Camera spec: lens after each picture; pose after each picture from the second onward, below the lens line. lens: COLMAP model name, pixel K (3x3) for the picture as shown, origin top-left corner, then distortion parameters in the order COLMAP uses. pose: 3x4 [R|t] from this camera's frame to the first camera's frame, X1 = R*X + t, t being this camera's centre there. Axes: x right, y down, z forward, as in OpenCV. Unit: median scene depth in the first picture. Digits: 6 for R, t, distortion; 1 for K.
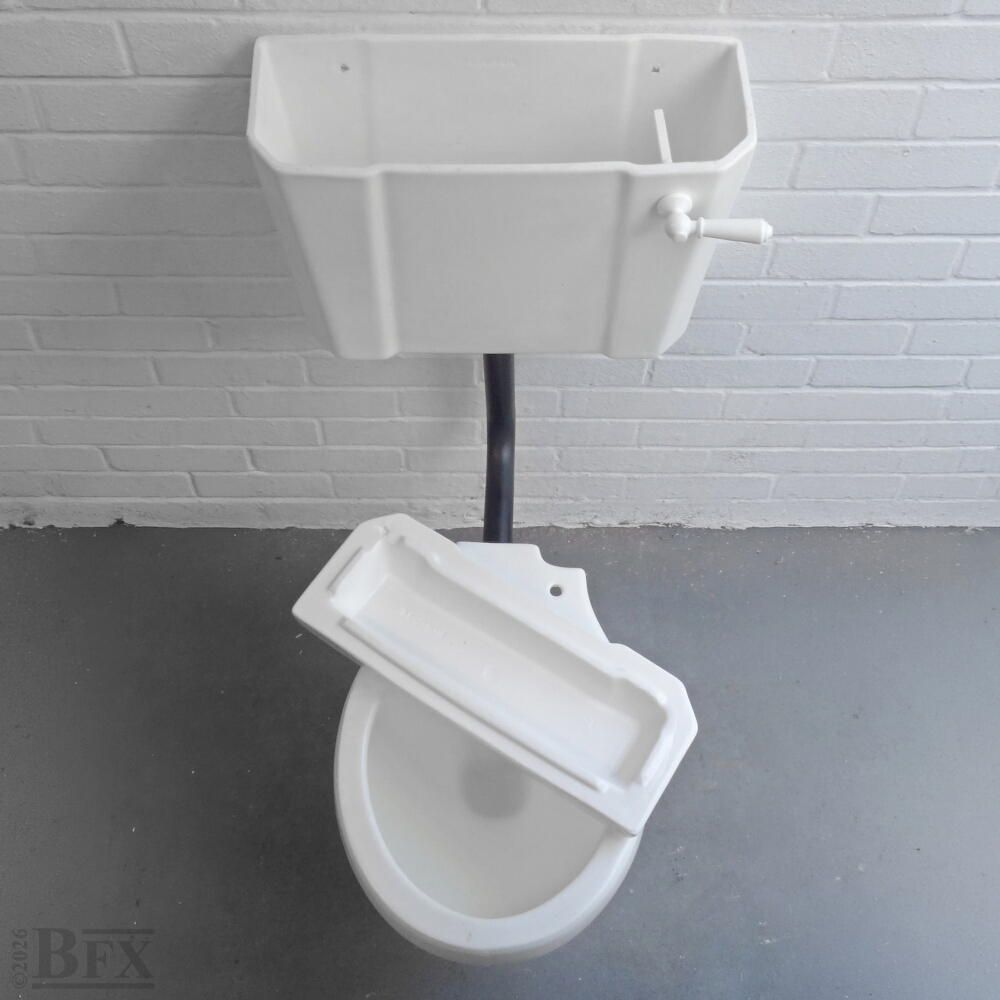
lens RADIAL K [[1257.4, 0, 500.2], [0, 1257.4, 456.9], [0, 0, 1]] dist [0.022005, -0.010307]
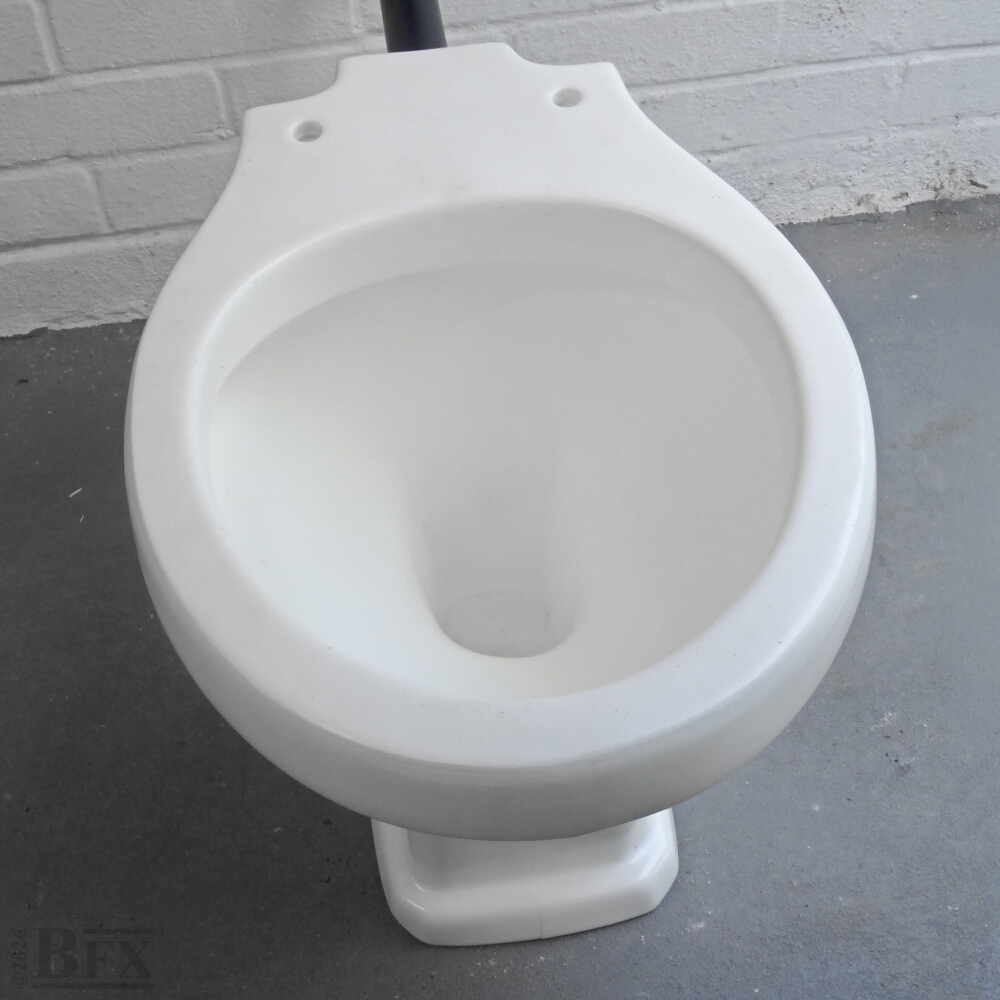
lens RADIAL K [[1496.4, 0, 522.2], [0, 1496.4, 501.2], [0, 0, 1]] dist [0.018498, -0.056823]
pose [[0.981890, -0.164402, 0.094149, -0.042362], [0.175657, 0.976179, -0.127357, 0.281467], [-0.070968, 0.141589, 0.987378, 0.418544]]
